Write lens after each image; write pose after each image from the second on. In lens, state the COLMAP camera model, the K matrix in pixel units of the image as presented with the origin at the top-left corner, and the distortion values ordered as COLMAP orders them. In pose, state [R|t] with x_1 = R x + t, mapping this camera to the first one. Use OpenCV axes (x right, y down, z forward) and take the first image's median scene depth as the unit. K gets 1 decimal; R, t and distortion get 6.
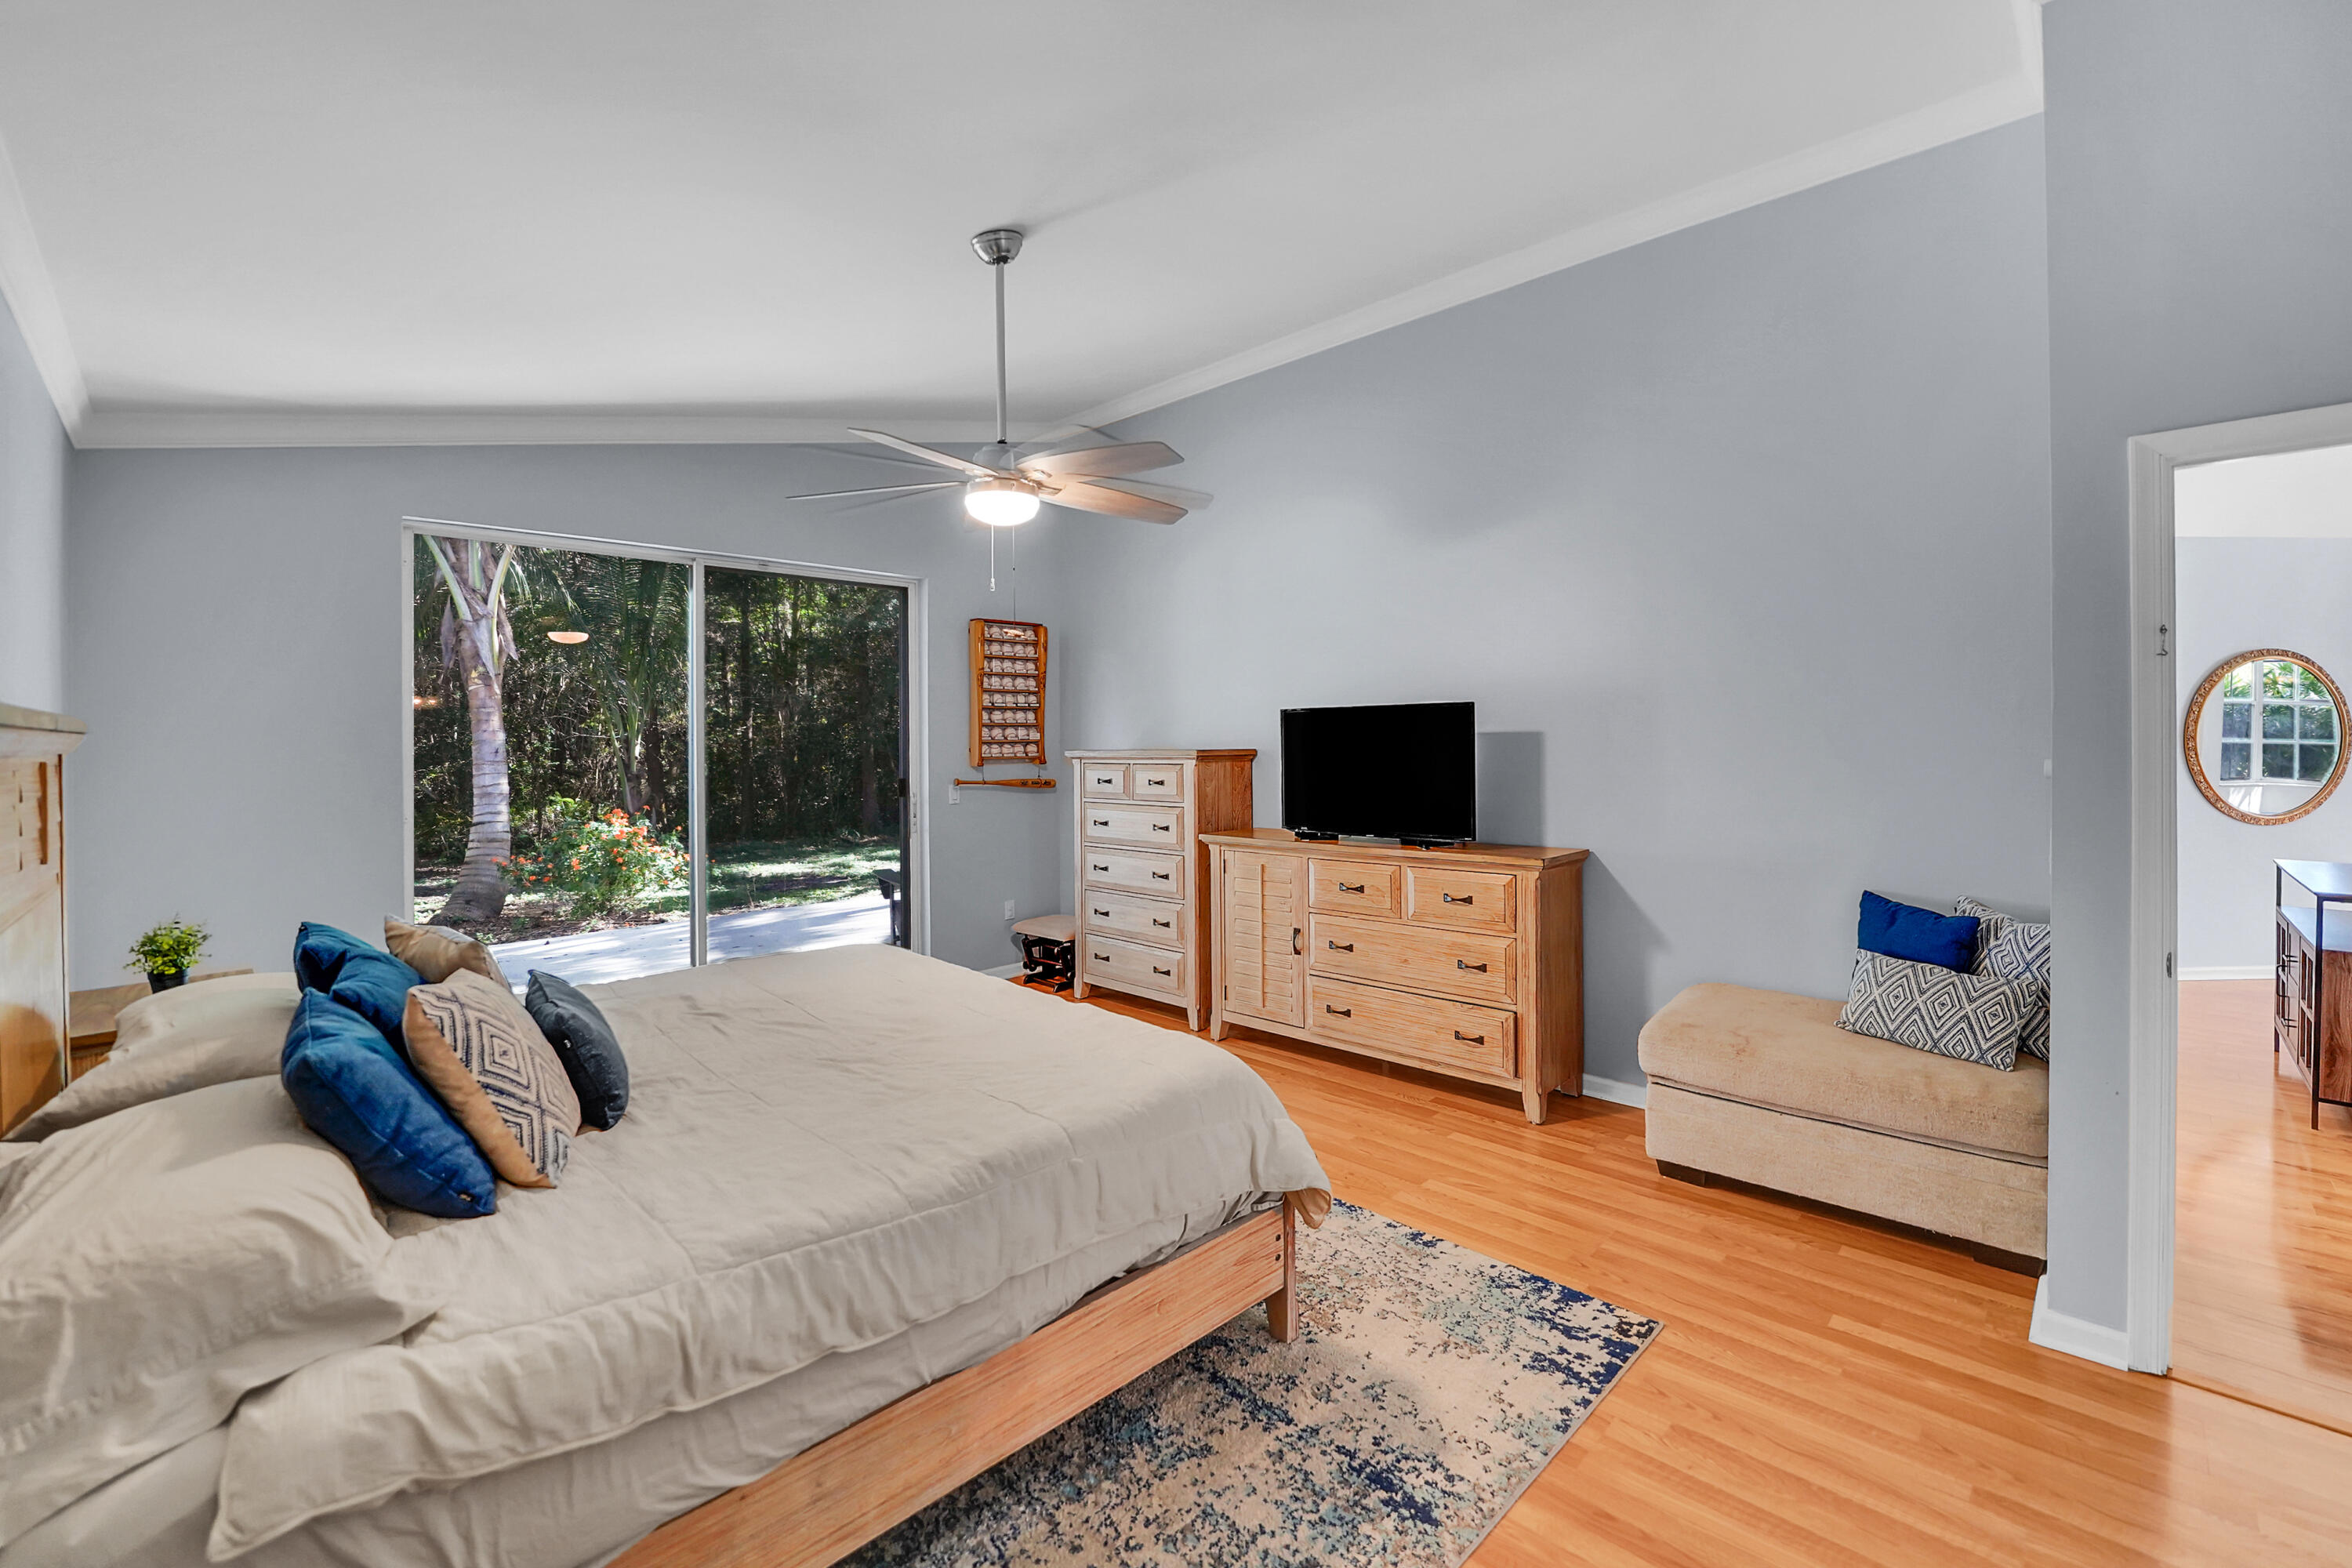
lens RADIAL K [[970.0, 0, 1180.4], [0, 970.0, 747.5], [0, 0, 1]] dist [-0.029840, -0.000028]
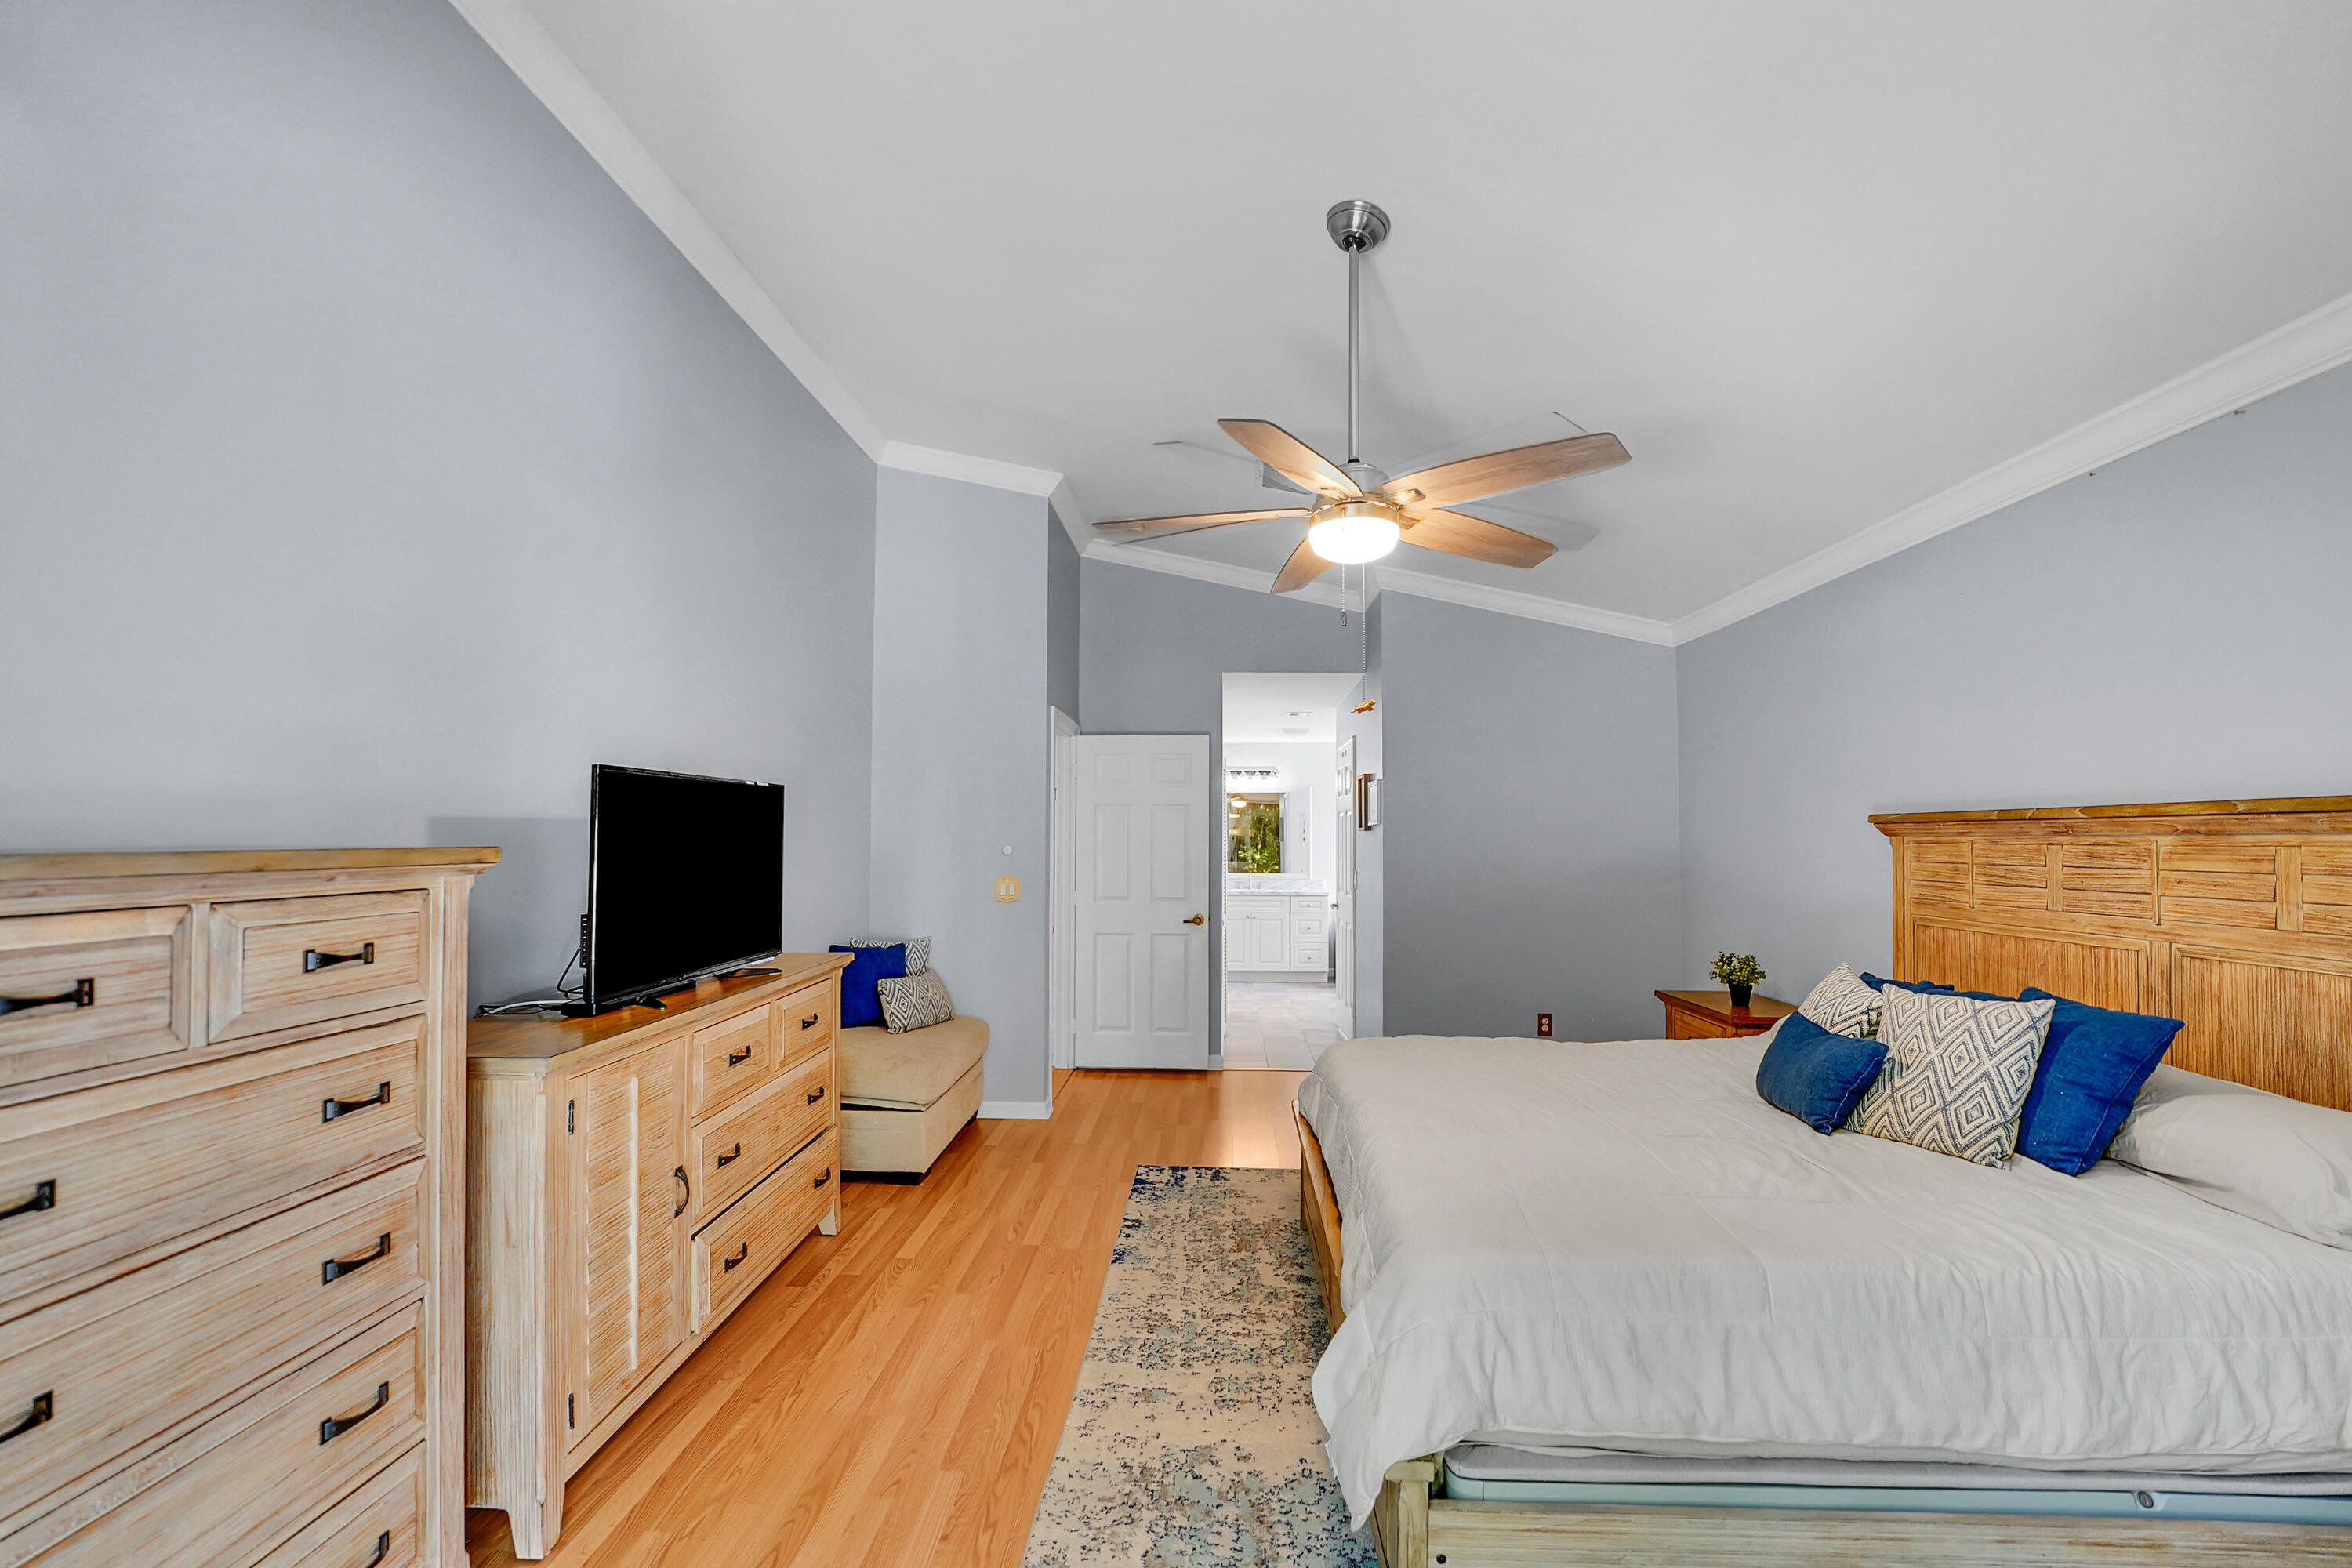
lens RADIAL K [[979.3, 0, 1176.0], [0, 979.3, 784.0], [0, 0, 1]] dist [-0.025445, 0.000274]
pose [[-0.659097, 0.042948, 0.750830, -0.742512], [0.007366, 0.998689, -0.050660, -0.005773], [-0.752022, -0.027859, -0.658550, 1.729415]]
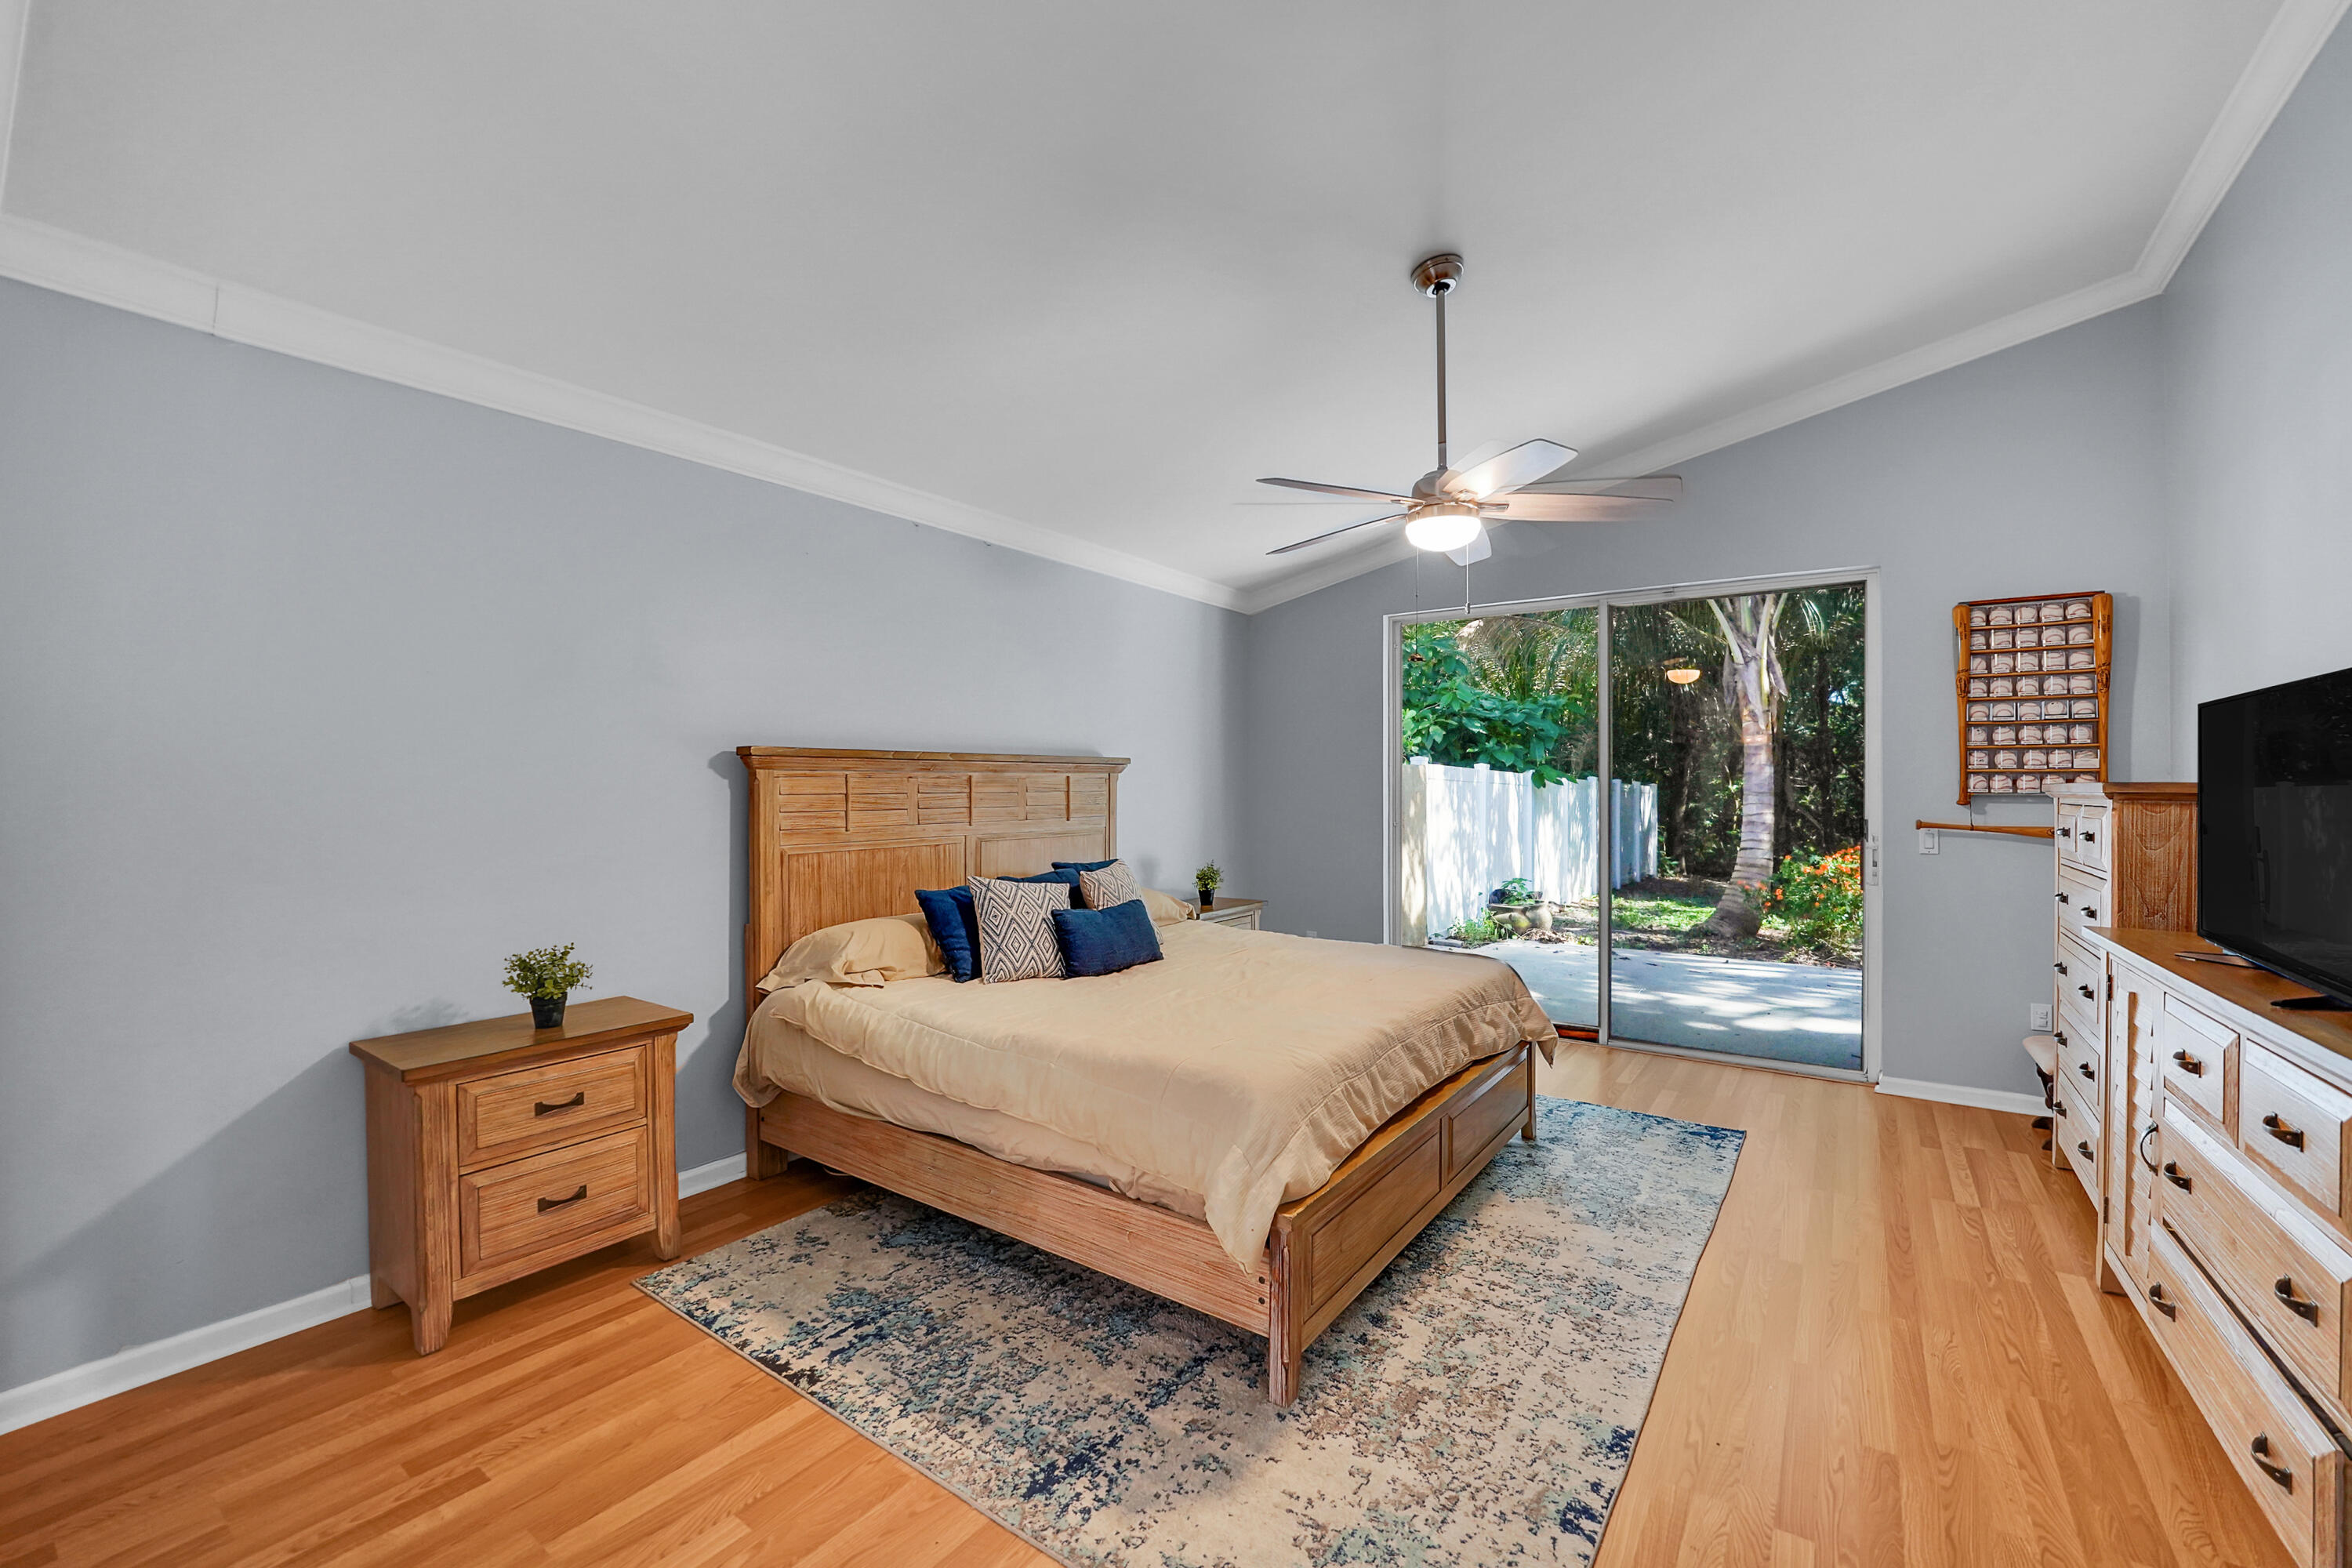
lens RADIAL K [[979.3, 0, 1176.0], [0, 979.3, 784.0], [0, 0, 1]] dist [-0.025445, 0.000274]
pose [[0.158889, 0.008975, -0.987256, 0.805886], [-0.009402, 0.999927, 0.007577, 0.007109], [0.987252, 0.008078, 0.158962, 0.587155]]
